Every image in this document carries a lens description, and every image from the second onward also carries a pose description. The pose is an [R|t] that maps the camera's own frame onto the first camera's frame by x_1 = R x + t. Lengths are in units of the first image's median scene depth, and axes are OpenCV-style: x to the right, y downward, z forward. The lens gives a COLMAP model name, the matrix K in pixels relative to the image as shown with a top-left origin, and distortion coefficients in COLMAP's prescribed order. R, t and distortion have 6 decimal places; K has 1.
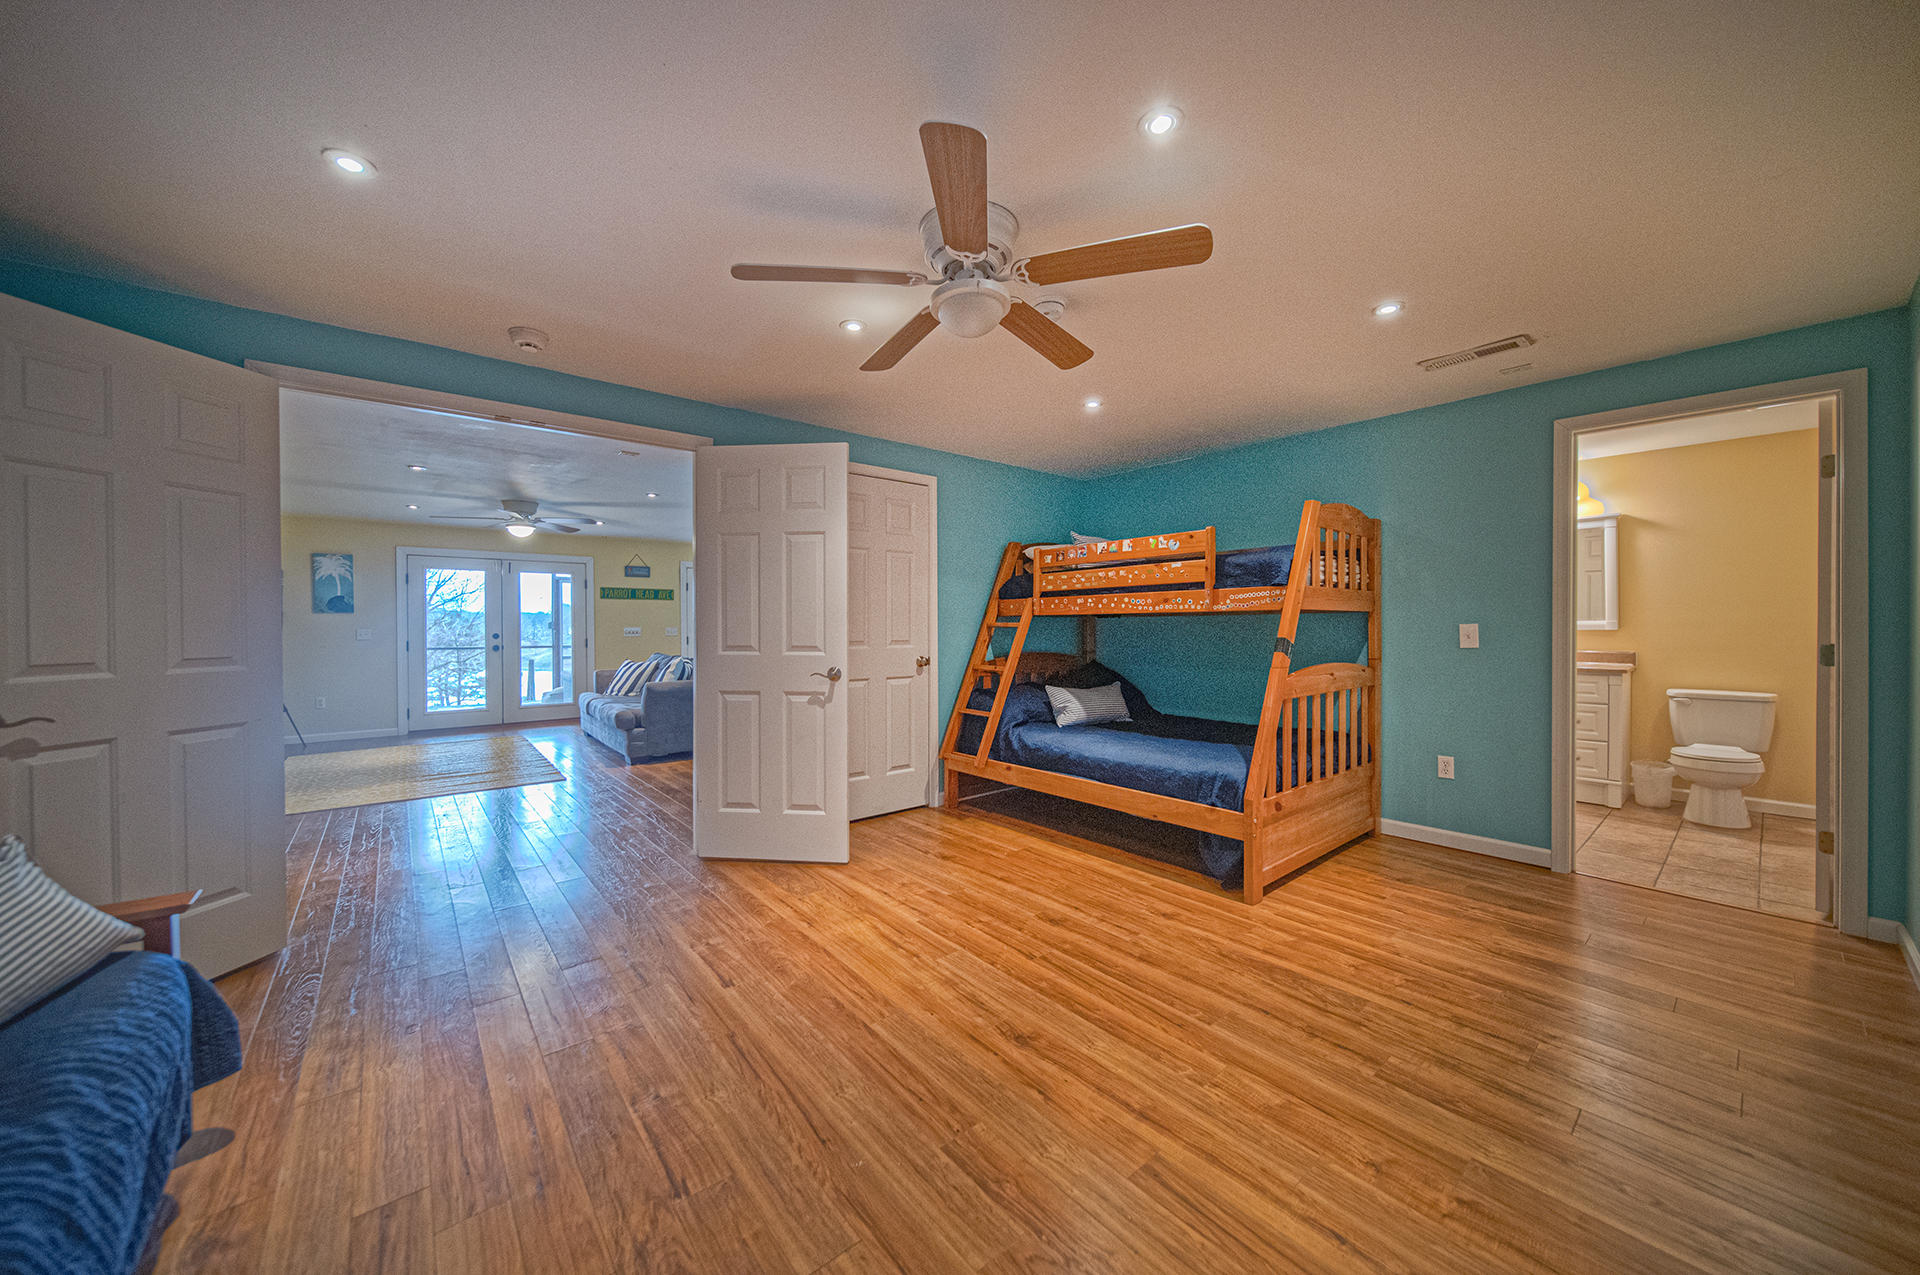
lens RADIAL K [[676.9, 0, 965.1], [0, 676.9, 628.3], [0, 0, 1]] dist [-0.001340, -0.000997]
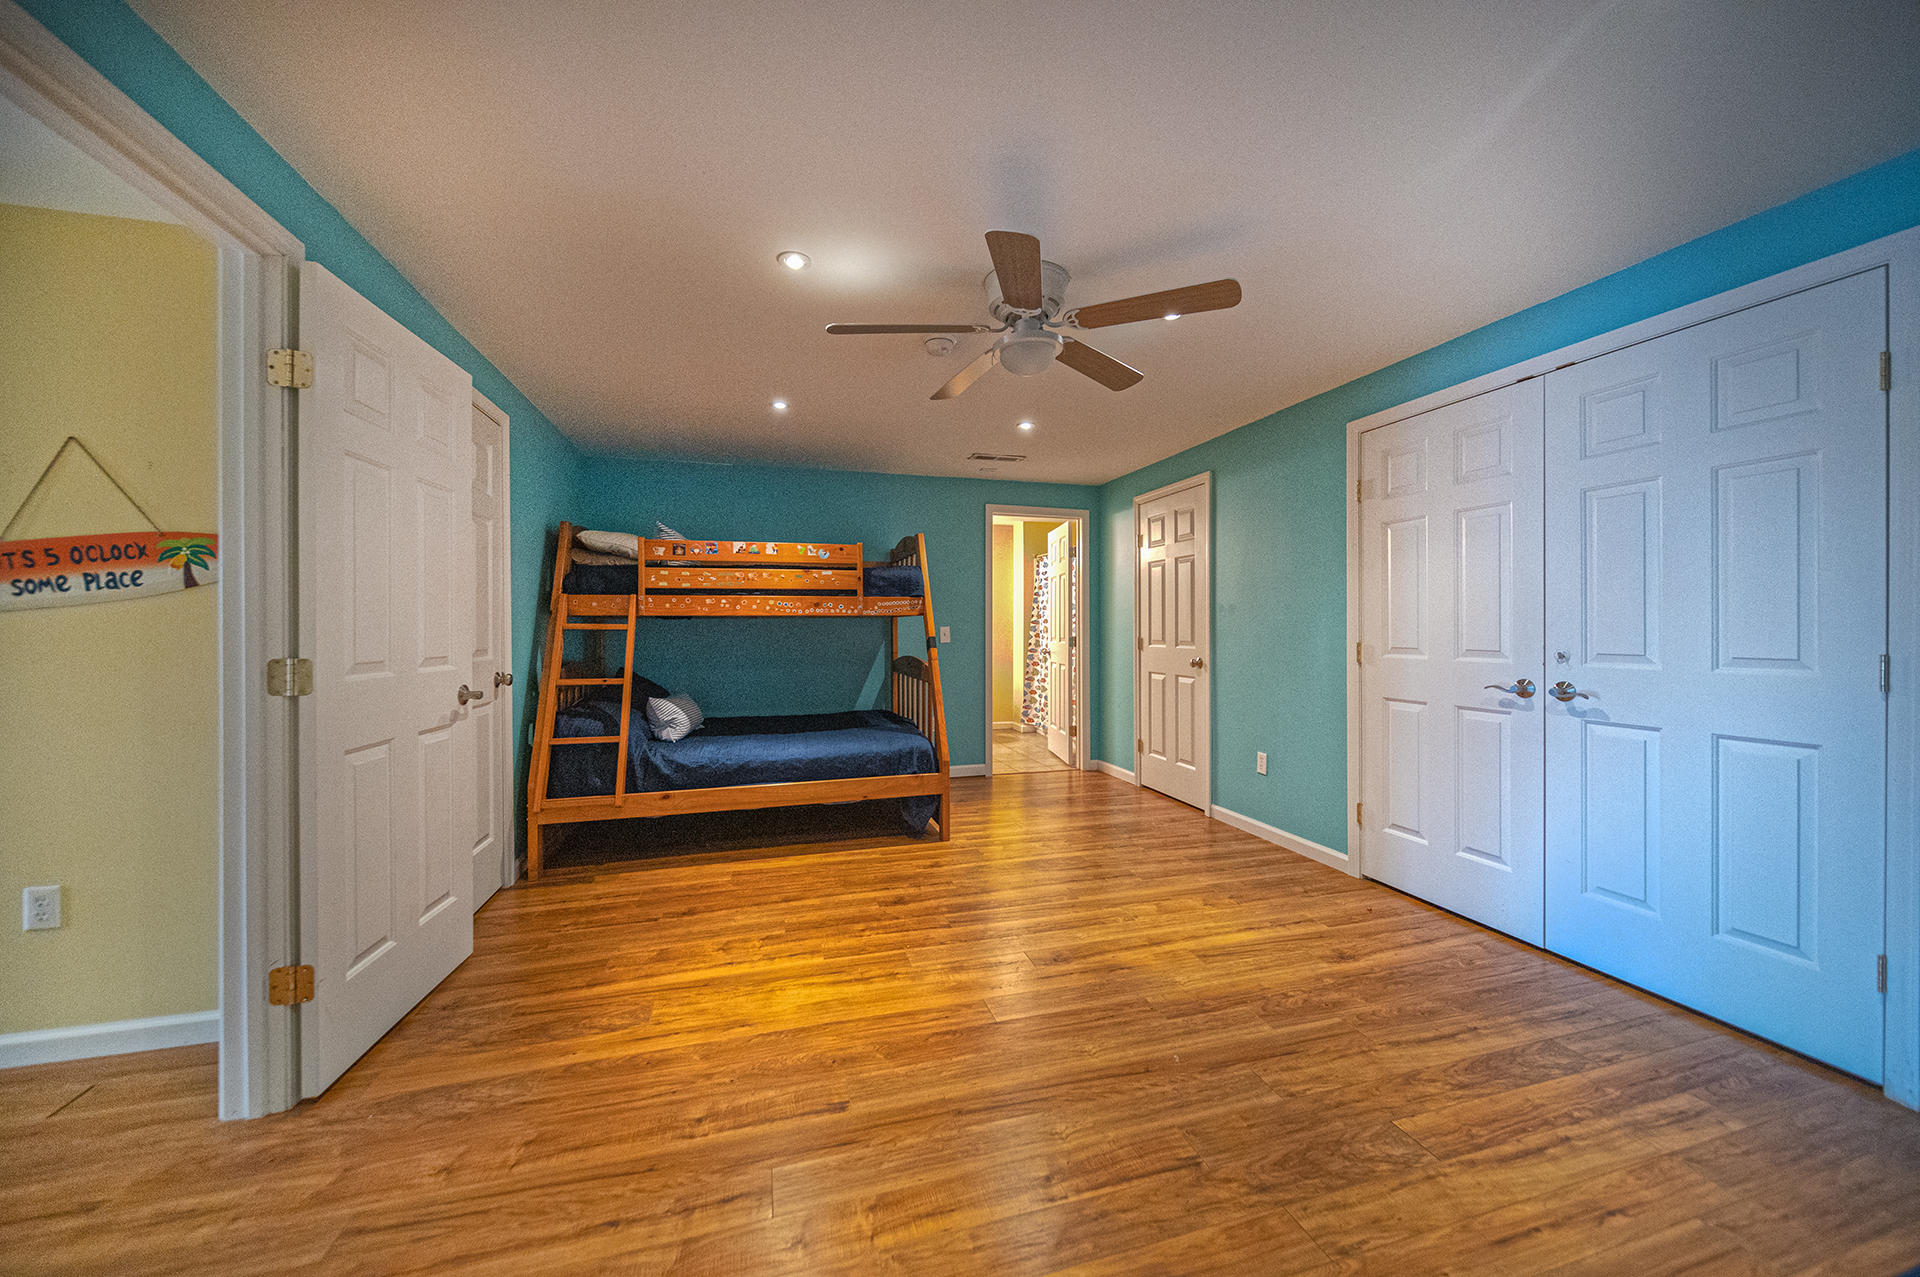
lens RADIAL K [[676.9, 0, 952.0], [0, 676.9, 628.1], [0, 0, 1]] dist [-0.001340, -0.000997]
pose [[0.410169, -0.000556, 0.912009, -0.696181], [0.005514, 0.999983, -0.001870, 0.000150], [-0.911993, 0.005795, 0.410165, 0.410071]]
